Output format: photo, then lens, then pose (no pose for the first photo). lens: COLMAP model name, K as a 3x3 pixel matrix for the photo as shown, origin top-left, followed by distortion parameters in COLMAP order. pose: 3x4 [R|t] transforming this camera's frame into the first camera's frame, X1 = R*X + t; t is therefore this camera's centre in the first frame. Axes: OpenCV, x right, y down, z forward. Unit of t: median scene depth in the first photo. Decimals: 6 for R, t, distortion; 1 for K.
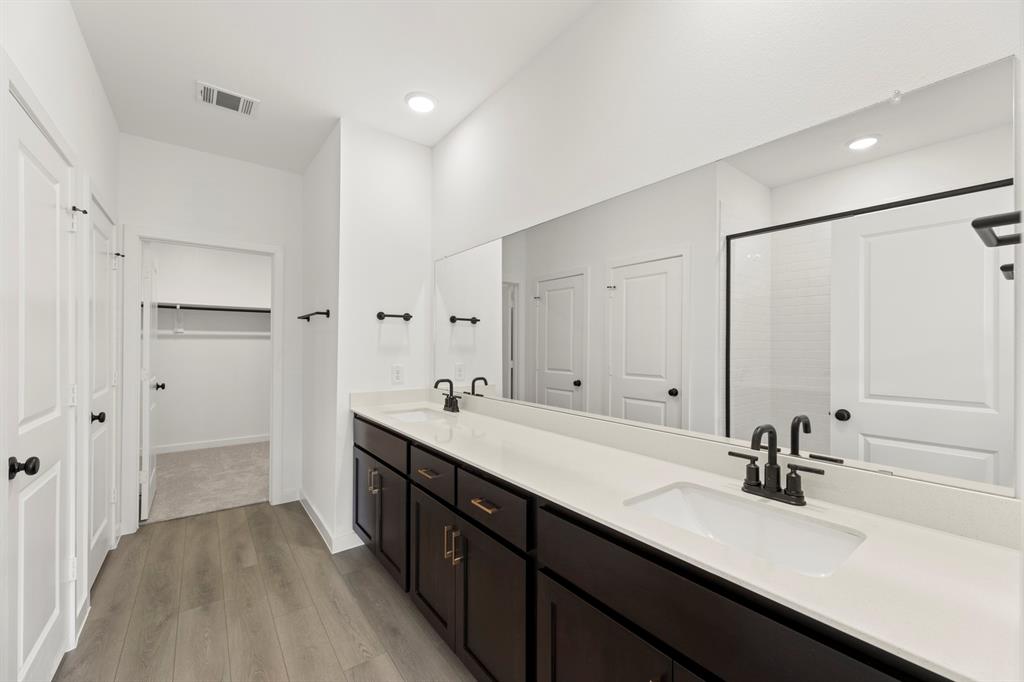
lens RADIAL K [[415.9, 0, 508.9], [0, 415.9, 340.8], [0, 0, 1]] dist [0.000087, -0.000216]
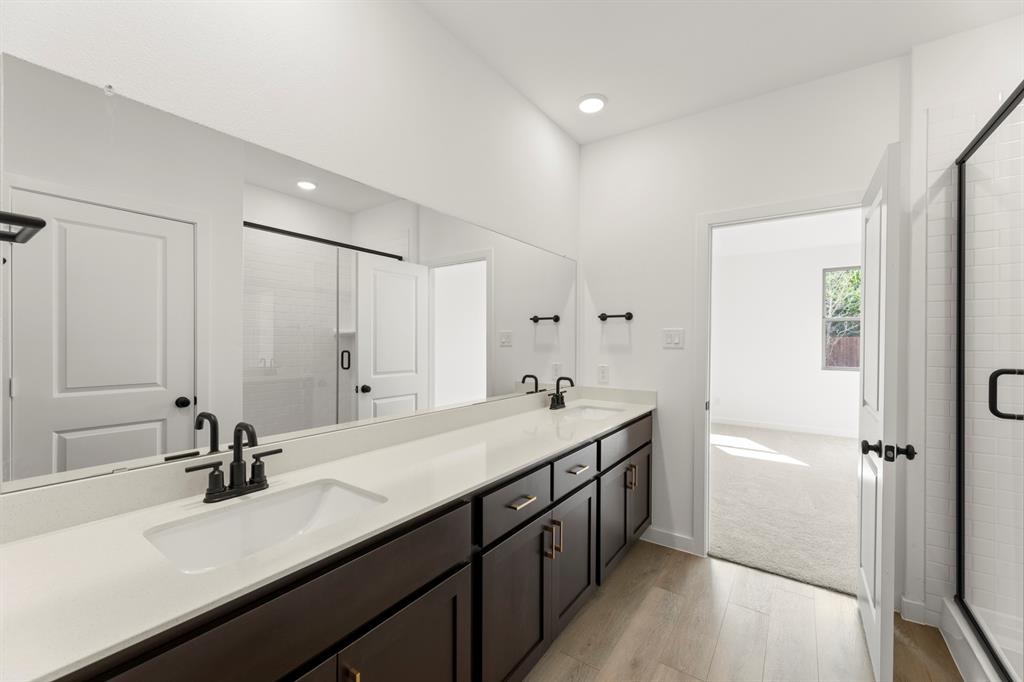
lens RADIAL K [[415.9, 0, 503.7], [0, 415.9, 346.4], [0, 0, 1]] dist [0.000087, -0.000216]
pose [[-0.296039, -0.012191, 0.955098, -0.878311], [-0.006497, 0.999921, 0.010750, 0.007317], [-0.955154, -0.003023, -0.296094, 1.179289]]
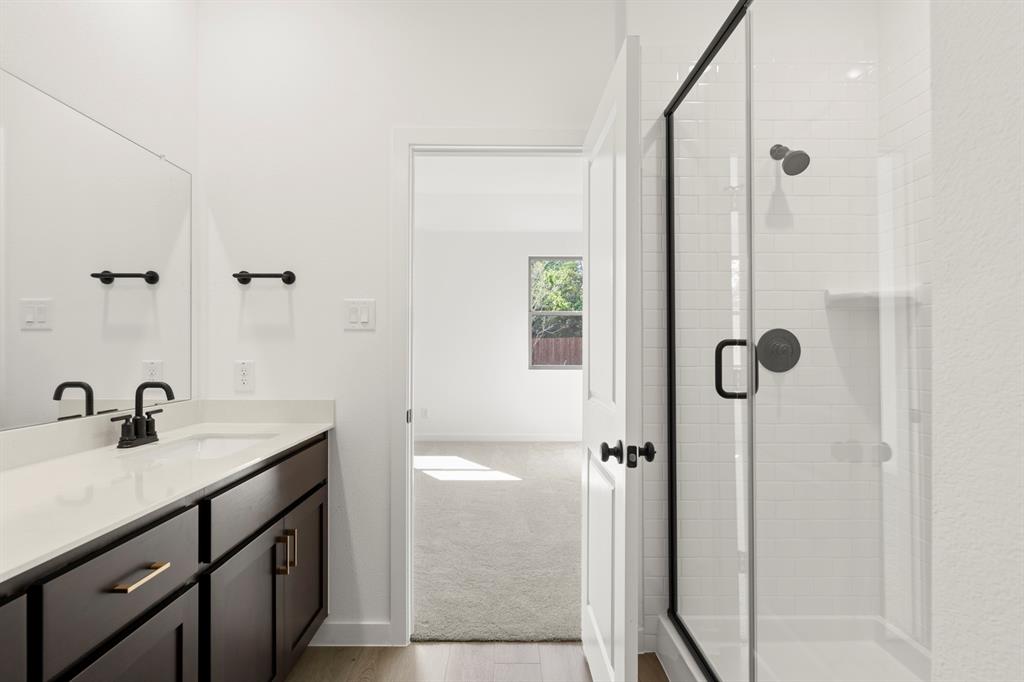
lens RADIAL K [[528.9, 0, 506.4], [0, 528.9, 341.0], [0, 0, 1]] dist [-0.000227, -0.000008]
pose [[-0.800065, 0.008586, 0.599852, -0.754344], [-0.001650, 0.999862, -0.016512, 0.038526], [-0.599911, -0.014201, -0.799941, 1.052085]]
